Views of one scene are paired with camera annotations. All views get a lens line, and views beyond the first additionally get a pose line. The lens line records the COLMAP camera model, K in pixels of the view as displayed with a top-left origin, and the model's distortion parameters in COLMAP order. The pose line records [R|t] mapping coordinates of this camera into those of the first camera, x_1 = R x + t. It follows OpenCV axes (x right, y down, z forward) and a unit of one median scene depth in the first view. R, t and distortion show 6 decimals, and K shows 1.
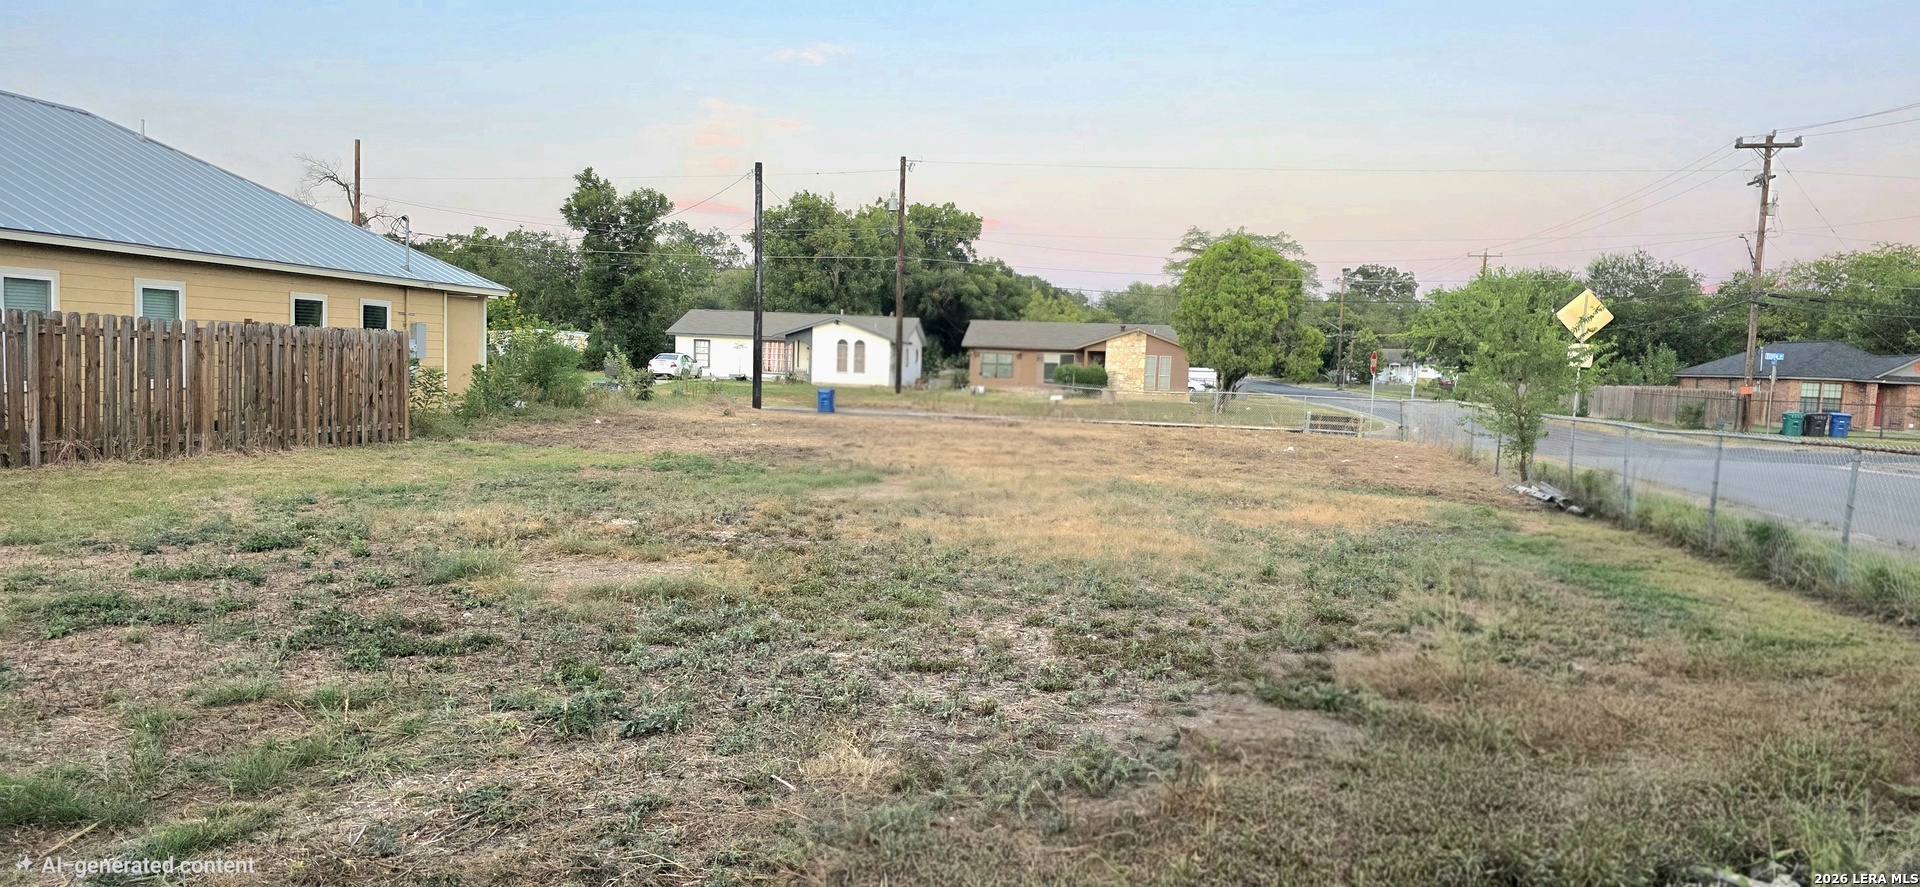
lens RADIAL K [[1267.1, 0, 953.5], [0, 1267.1, 449.7], [0, 0, 1]] dist [0.070102, -0.076733]
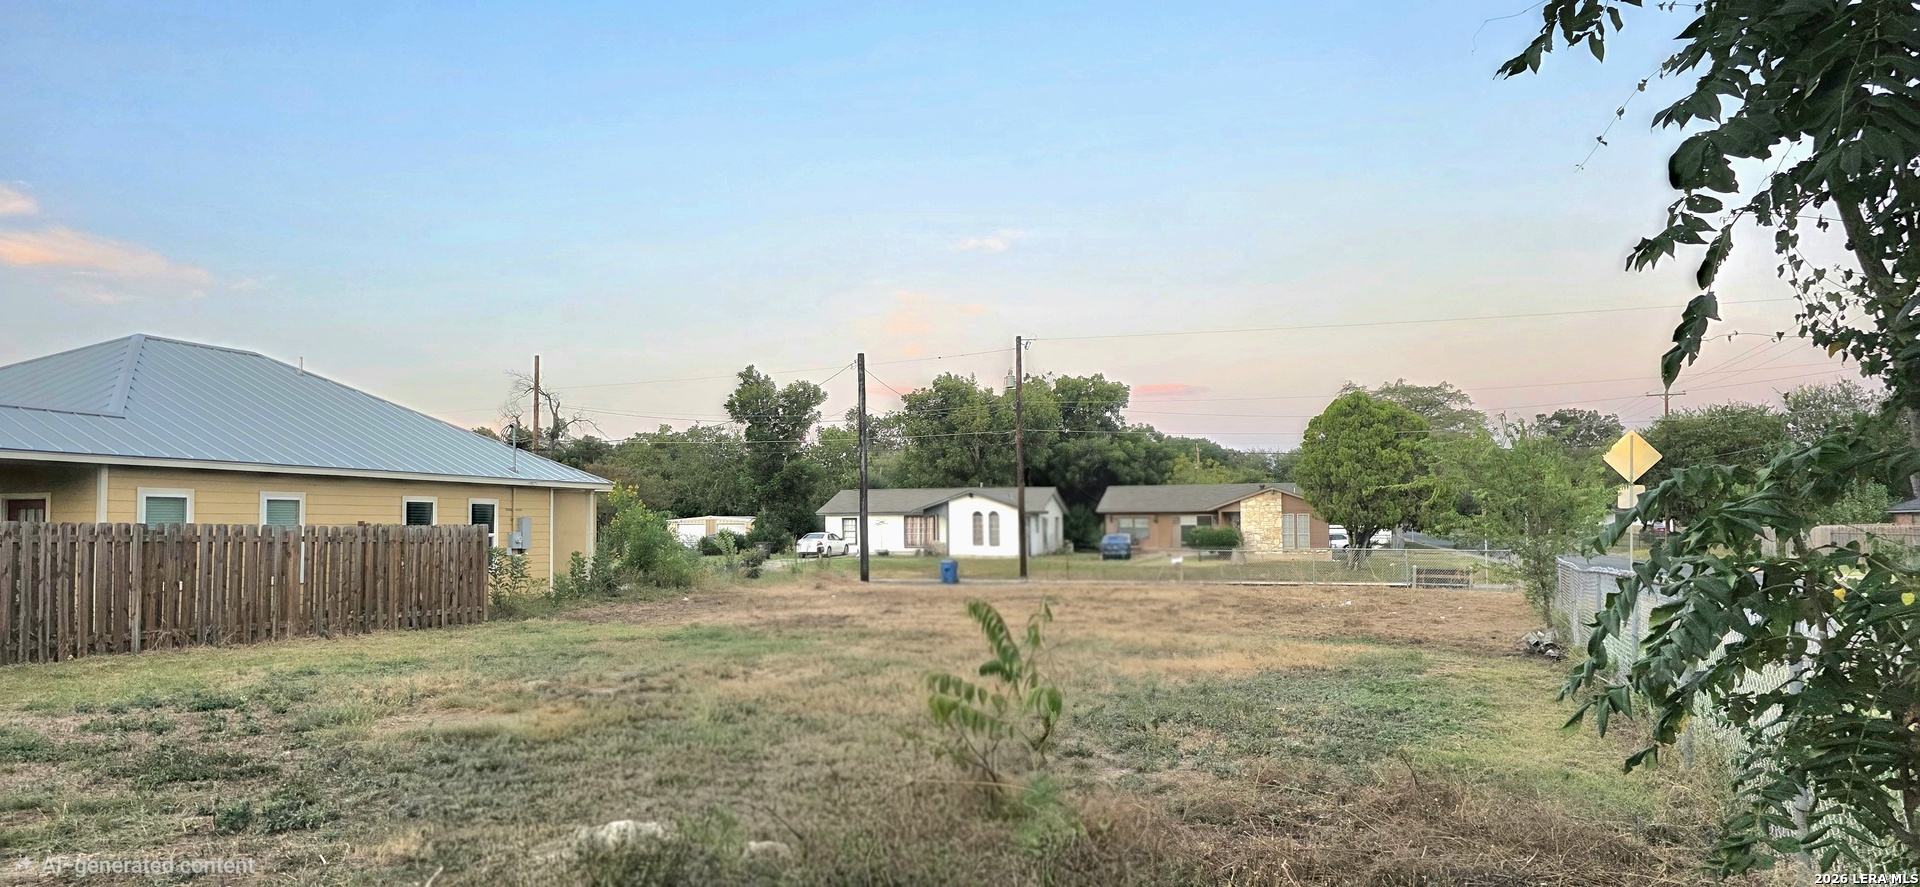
lens RADIAL K [[1267.1, 0, 953.5], [0, 1267.1, 449.7], [0, 0, 1]] dist [0.070102, -0.076733]
pose [[0.985992, -0.053777, -0.157883, 0.233741], [0.032088, 0.990073, -0.136844, 0.013945], [0.163675, 0.129861, 0.977930, -0.077753]]
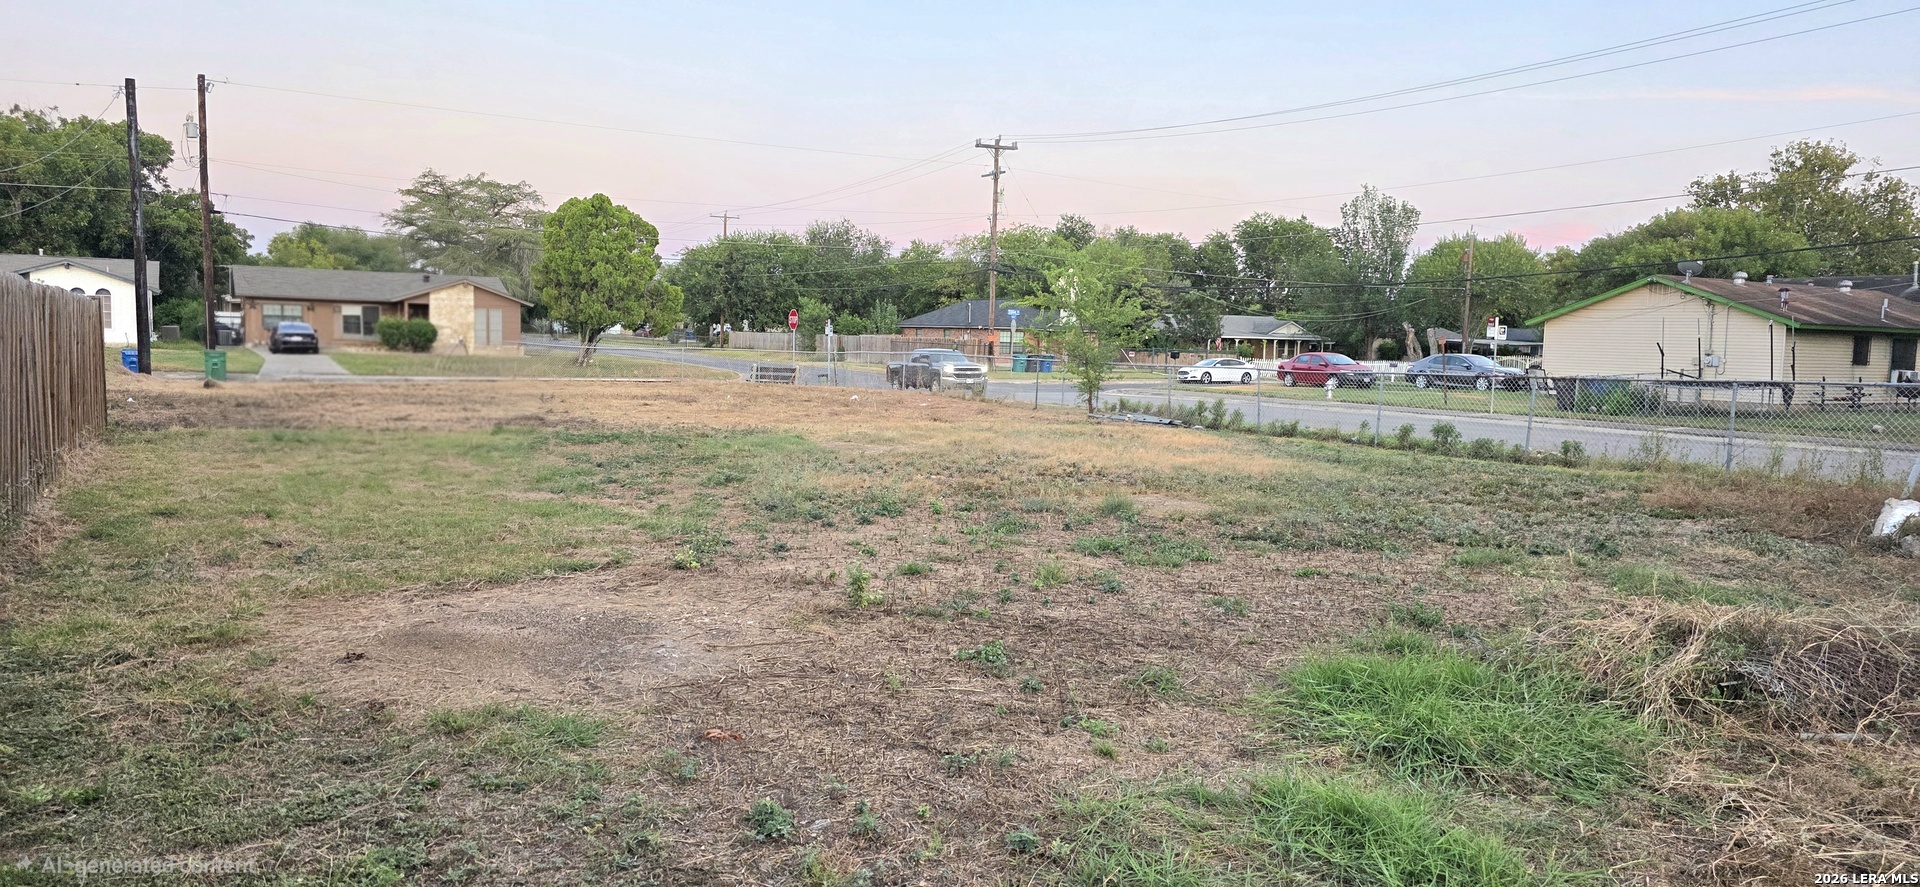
lens RADIAL K [[1267.1, 0, 953.5], [0, 1267.1, 449.7], [0, 0, 1]] dist [0.070102, -0.076733]
pose [[0.795107, -0.068256, 0.602615, -0.599372], [0.043761, 0.997513, 0.055245, -0.020308], [-0.604888, -0.017554, 0.796117, 0.024151]]
